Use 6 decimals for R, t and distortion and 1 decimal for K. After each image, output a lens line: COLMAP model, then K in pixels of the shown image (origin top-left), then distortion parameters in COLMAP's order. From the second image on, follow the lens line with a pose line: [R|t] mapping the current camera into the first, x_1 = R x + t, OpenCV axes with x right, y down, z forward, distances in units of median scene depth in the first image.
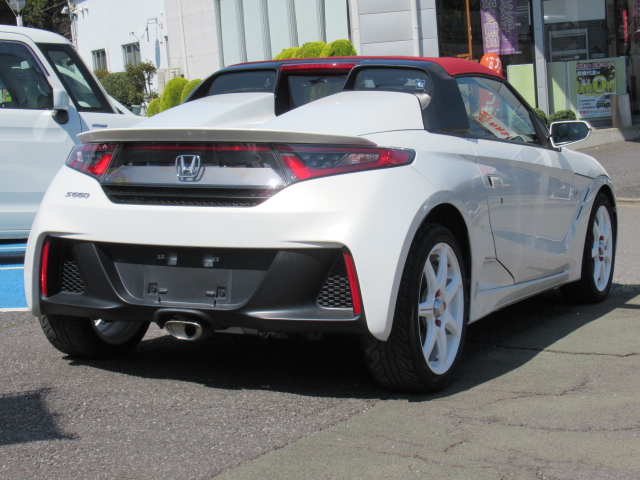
lens RADIAL K [[1377.4, 0, 317.9], [0, 1377.4, 238.6], [0, 0, 1]] dist [0.047329, 0.000000]
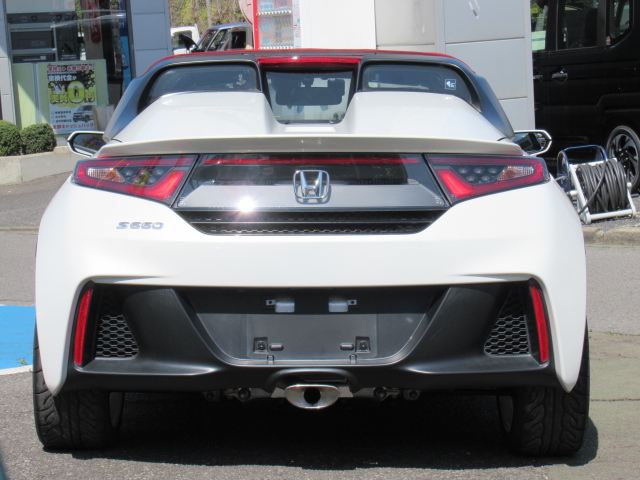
lens RADIAL K [[1717.1, 0, 325.4], [0, 1717.1, 240.1], [0, 0, 1]] dist [0.340038, 0.000000]
pose [[0.902738, -0.026259, 0.429389, -0.497821], [0.038149, 0.999089, -0.019106, -0.002197], [-0.428496, 0.033628, 0.902918, 0.119461]]
